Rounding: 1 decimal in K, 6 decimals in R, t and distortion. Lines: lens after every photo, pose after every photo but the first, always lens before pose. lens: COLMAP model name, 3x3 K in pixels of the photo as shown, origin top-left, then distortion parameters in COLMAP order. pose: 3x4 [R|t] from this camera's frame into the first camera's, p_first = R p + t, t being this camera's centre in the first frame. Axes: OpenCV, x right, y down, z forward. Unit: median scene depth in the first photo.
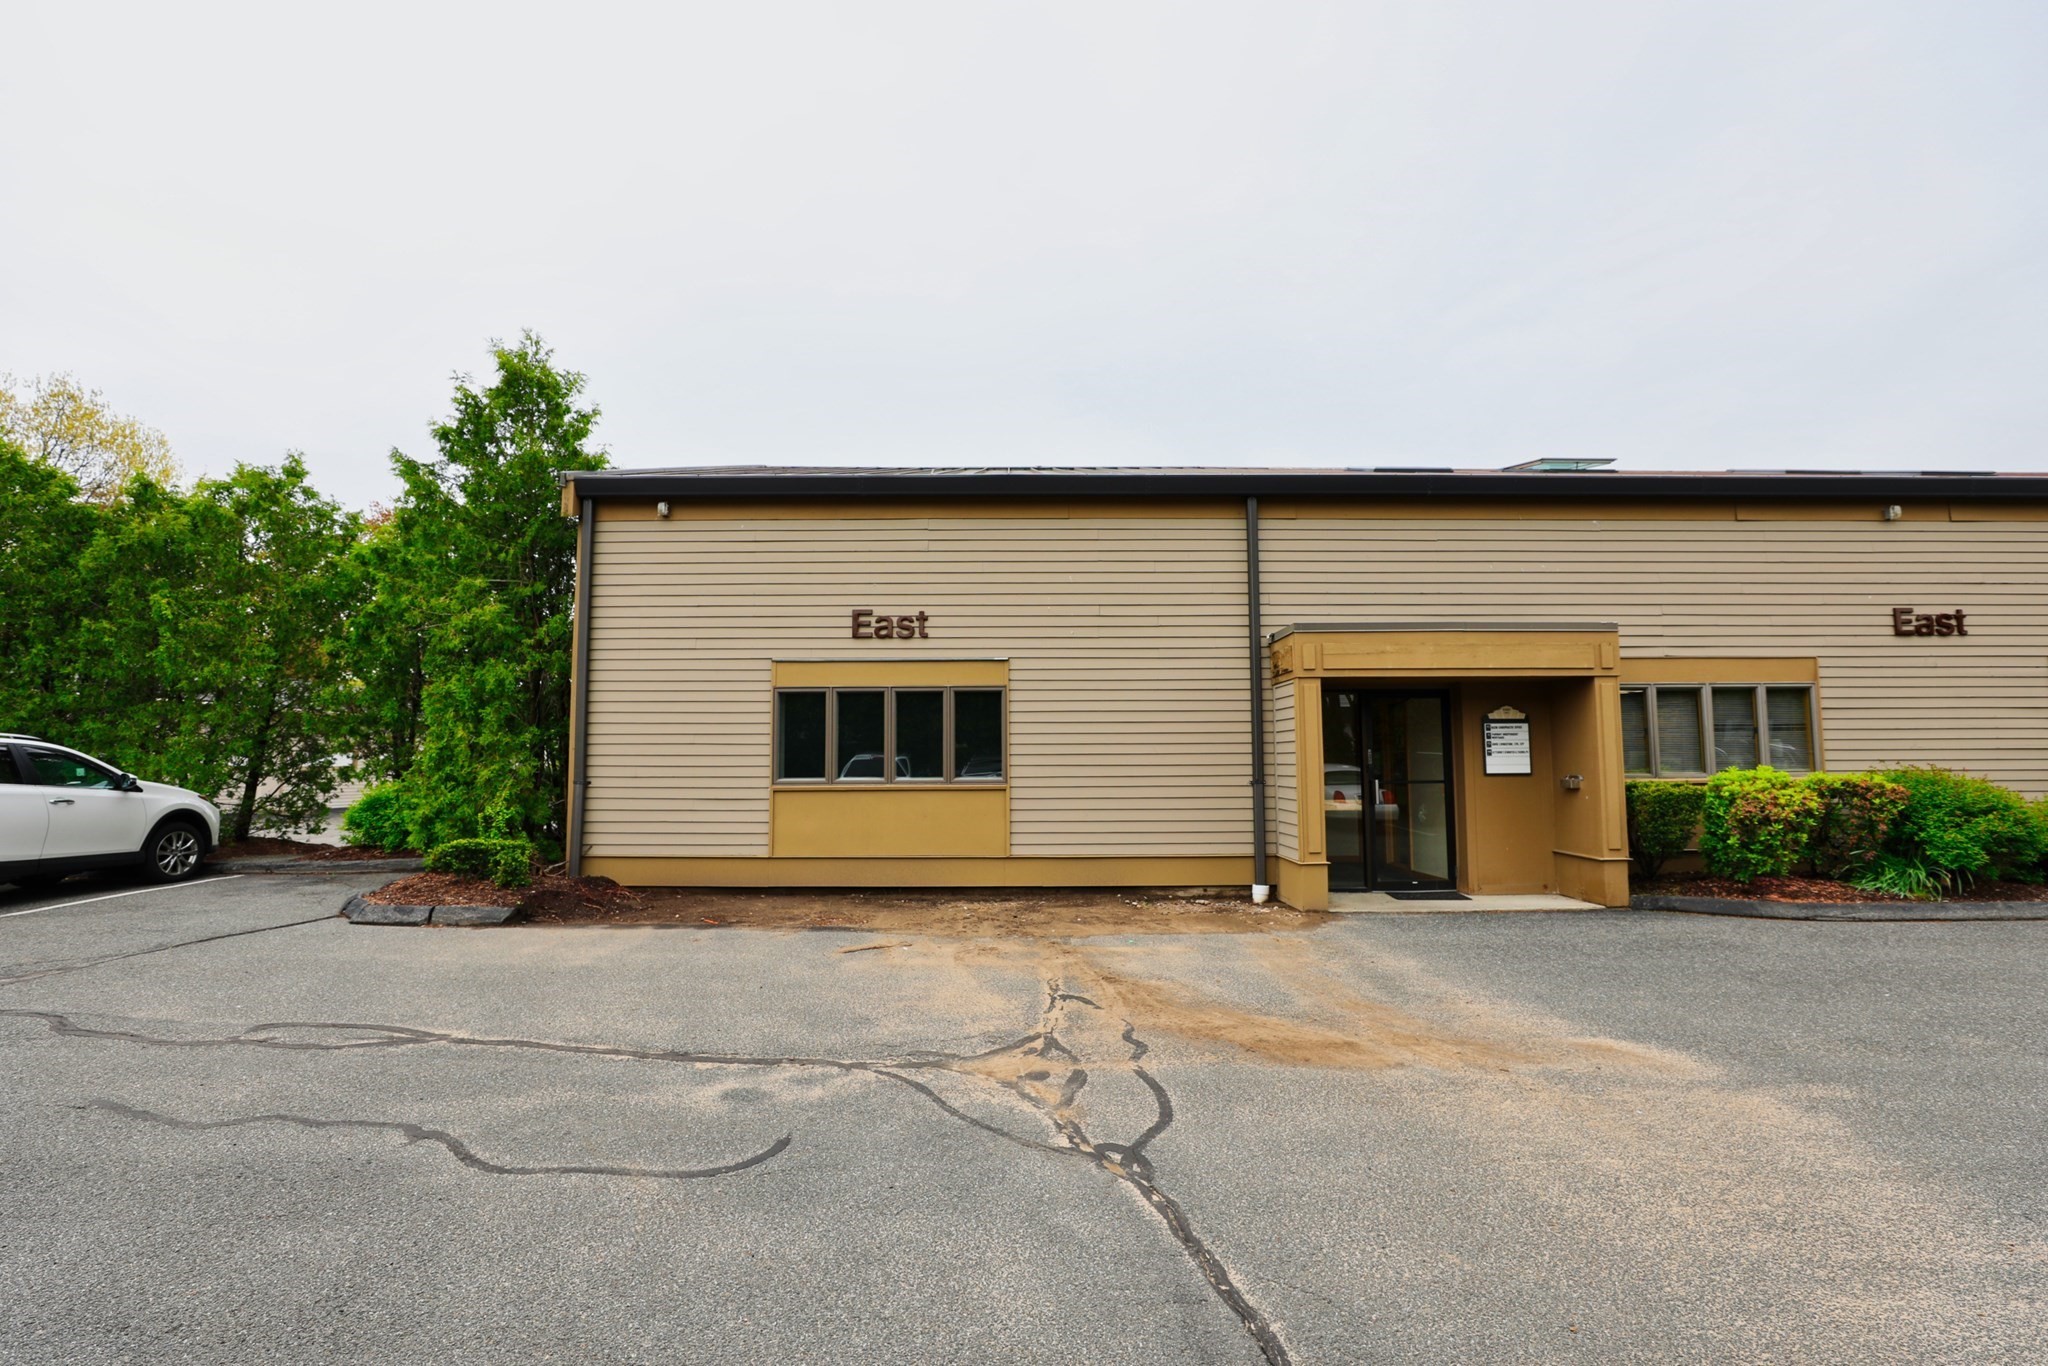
lens RADIAL K [[1034.8, 0, 1029.1], [0, 1034.8, 648.5], [0, 0, 1]] dist [-0.020010, 0.002530]
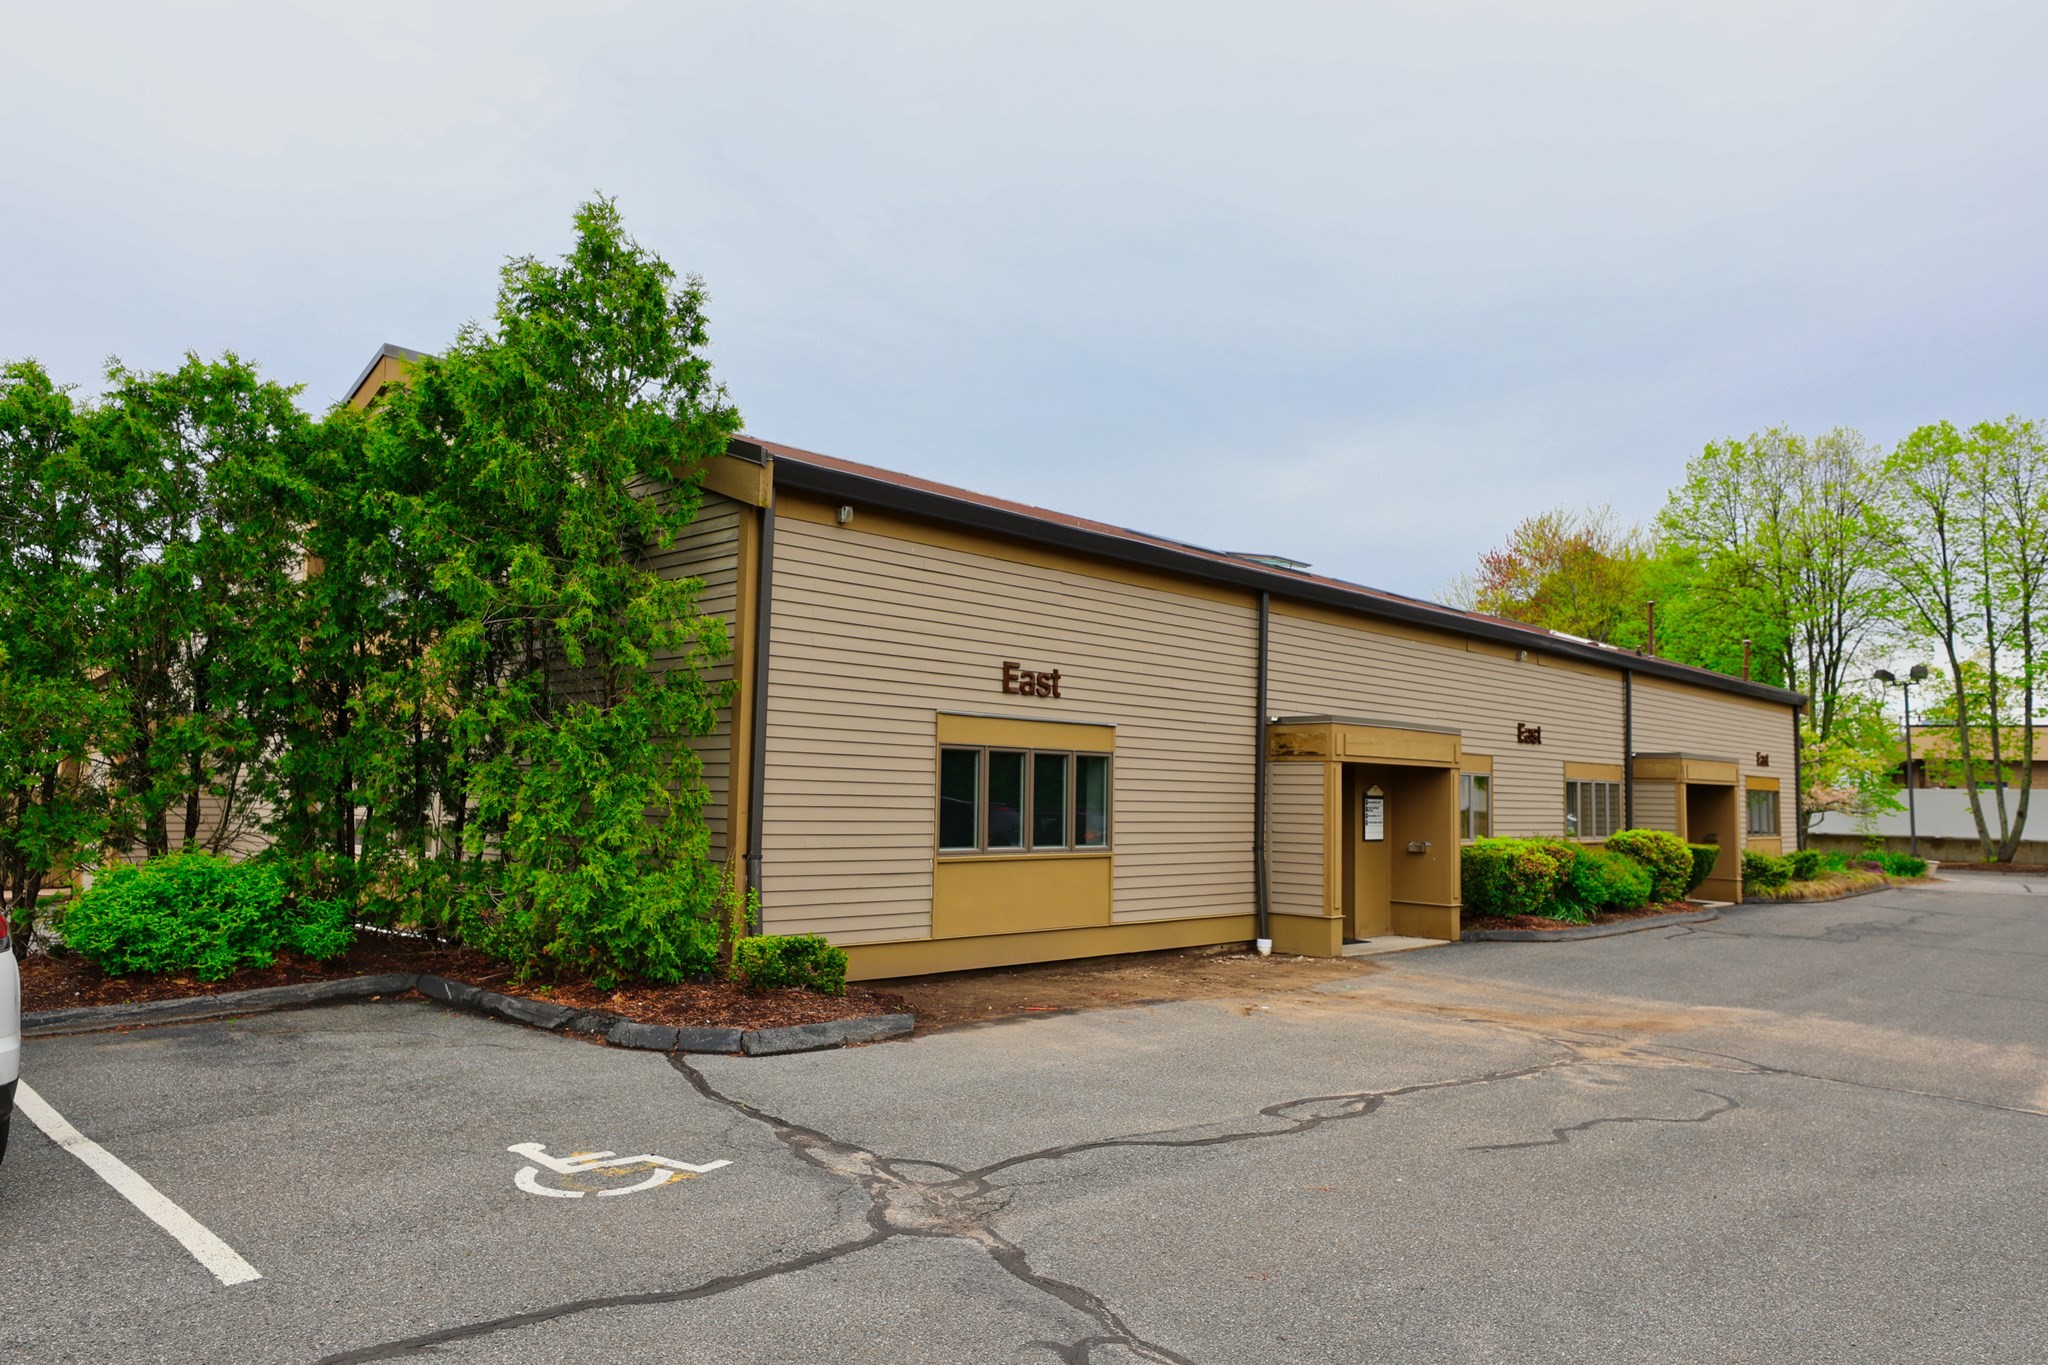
lens RADIAL K [[1366.8, 0, 1032.1], [0, 1366.8, 695.0], [0, 0, 1]] dist [0.049155, 0.000321]
pose [[0.693102, 0.071189, 0.717315, -1.016419], [-0.094699, 0.995479, -0.007293, -0.001454], [-0.714592, -0.062874, 0.696711, 0.151919]]
